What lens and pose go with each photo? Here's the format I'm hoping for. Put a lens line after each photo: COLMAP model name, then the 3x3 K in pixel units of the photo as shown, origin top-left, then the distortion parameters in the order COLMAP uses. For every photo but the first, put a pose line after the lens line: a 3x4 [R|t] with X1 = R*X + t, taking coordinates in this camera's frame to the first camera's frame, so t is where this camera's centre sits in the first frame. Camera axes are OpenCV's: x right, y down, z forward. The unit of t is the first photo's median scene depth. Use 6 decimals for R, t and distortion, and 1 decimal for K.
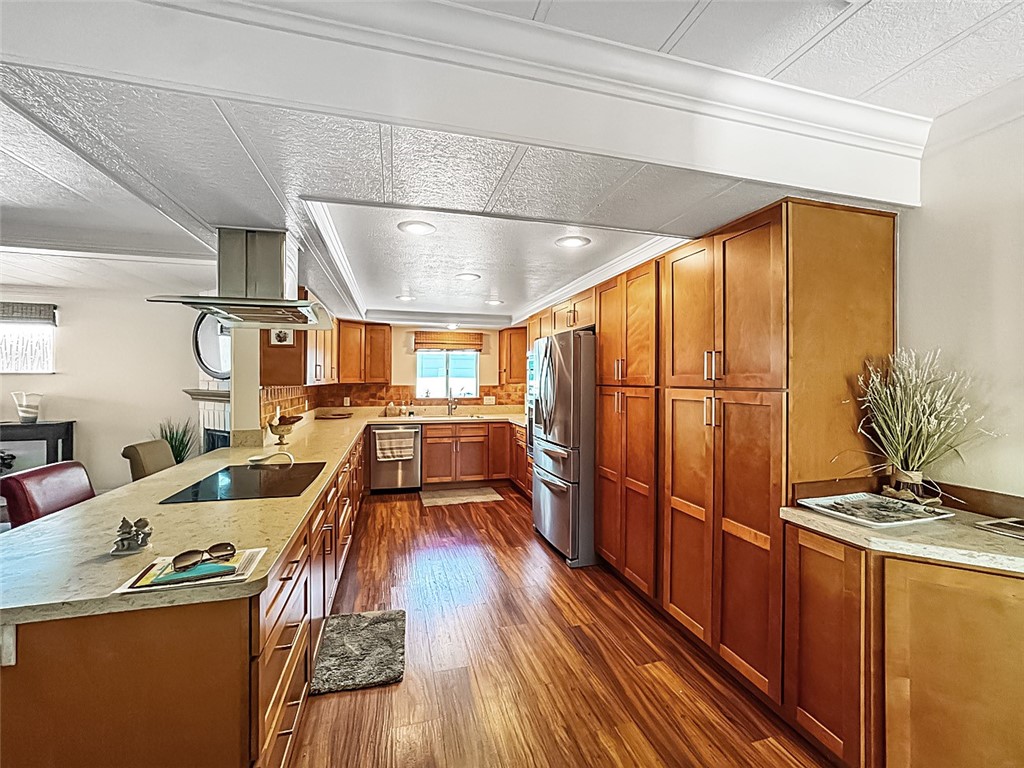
lens RADIAL K [[423.9, 0, 512.0], [0, 423.9, 384.0], [0, 0, 1]] dist [-0.035206, 0.013192]
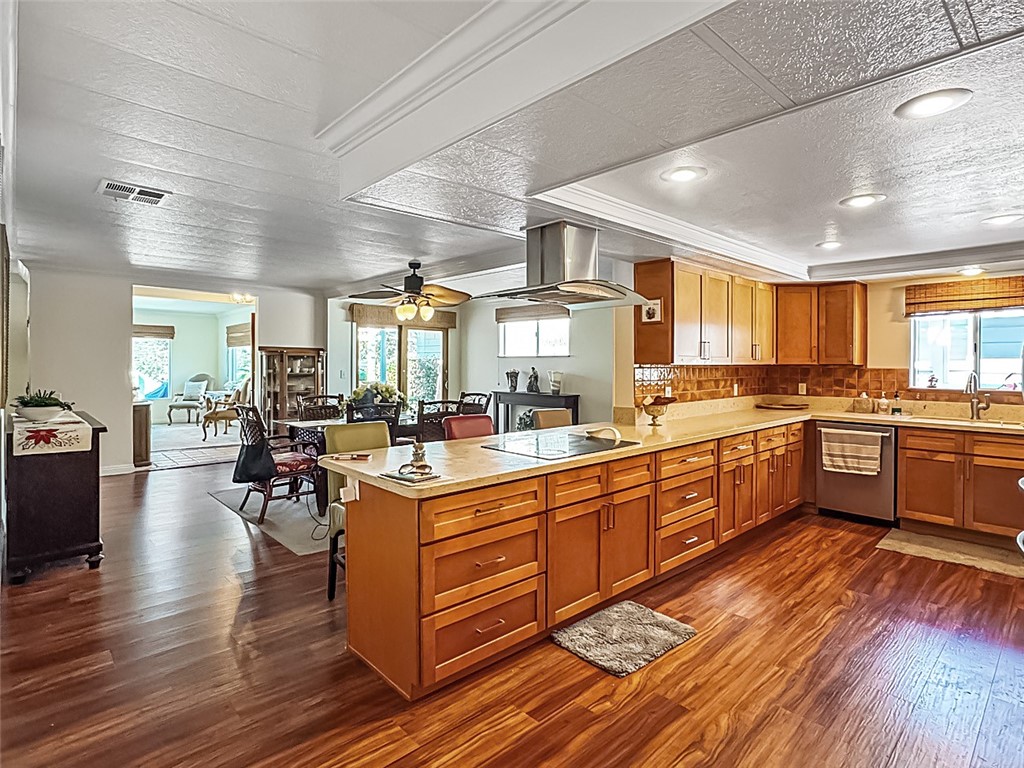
lens RADIAL K [[542.6, 0, 513.6], [0, 542.6, 371.9], [0, 0, 1]] dist [-0.064071, 0.037822]
pose [[0.458885, 0.014278, -0.888381, 0.476649], [-0.011400, 0.999883, 0.010182, 0.014515], [0.888423, 0.005455, 0.458994, 0.170794]]
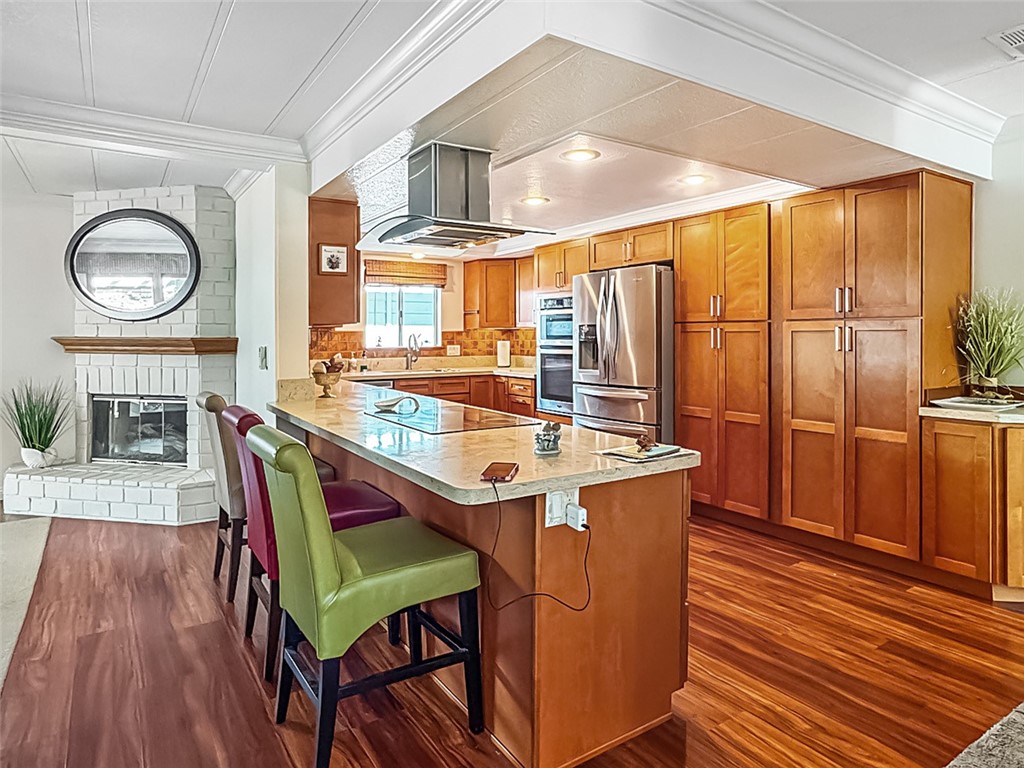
lens RADIAL K [[608.9, 0, 513.8], [0, 608.9, 347.5], [0, 0, 1]] dist [-0.001021, 0.002067]
pose [[0.951244, -0.013138, 0.308158, -0.669935], [0.008956, 0.999848, 0.014982, 0.040430], [-0.308308, -0.011492, 0.951217, -0.242585]]
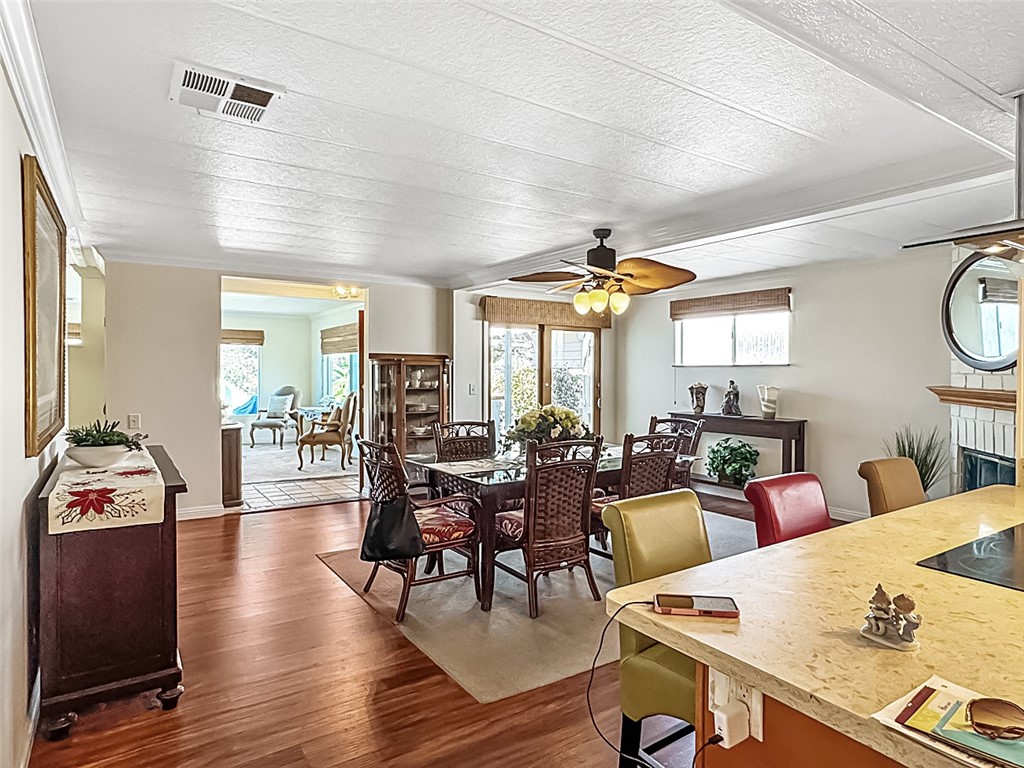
lens RADIAL K [[610.8, 0, 512.0], [0, 610.8, 384.0], [0, 0, 1]] dist [-0.100240, 0.078758]
pose [[0.302820, 0.019596, -0.952846, -0.108710], [-0.010625, 0.999796, 0.017185, 0.000582], [0.952989, 0.004920, 0.302966, 0.080136]]
